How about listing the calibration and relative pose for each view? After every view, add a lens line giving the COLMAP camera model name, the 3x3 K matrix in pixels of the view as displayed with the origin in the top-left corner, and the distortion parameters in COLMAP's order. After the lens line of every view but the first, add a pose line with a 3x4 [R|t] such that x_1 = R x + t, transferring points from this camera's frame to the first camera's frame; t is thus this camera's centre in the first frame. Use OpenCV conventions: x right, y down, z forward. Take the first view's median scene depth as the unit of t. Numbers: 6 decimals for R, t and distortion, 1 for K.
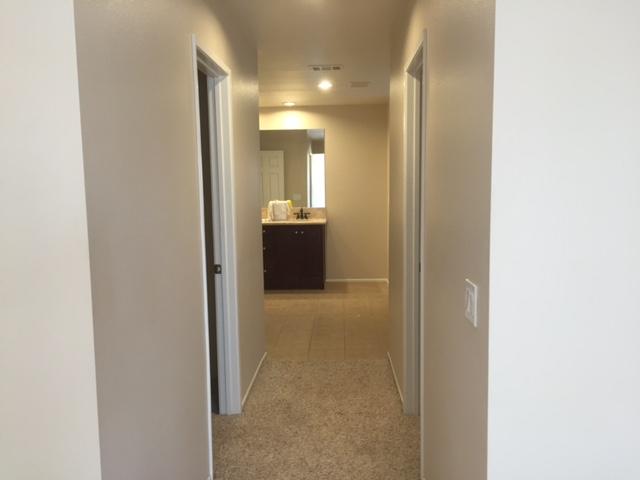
lens RADIAL K [[555.0, 0, 319.3], [0, 555.0, 240.9], [0, 0, 1]] dist [0.094613, -0.075775]
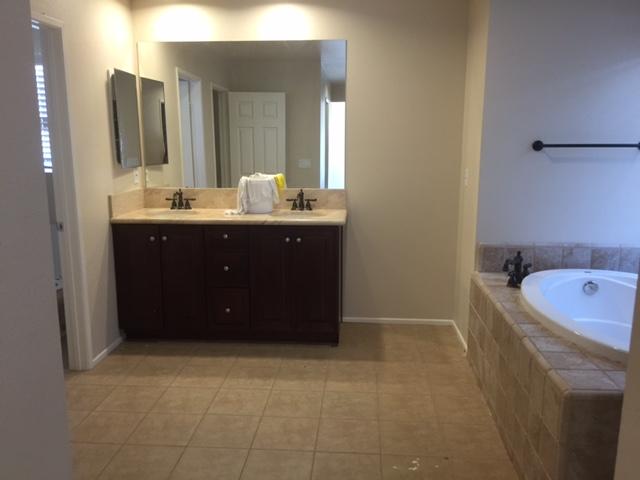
lens RADIAL K [[555.0, 0, 321.7], [0, 555.0, 240.0], [0, 0, 1]] dist [0.094613, -0.075775]
pose [[0.999280, 0.024034, -0.029373, 0.005370], [-0.021831, 0.997081, 0.073162, -0.050478], [0.031046, -0.072468, 0.996887, 0.455833]]
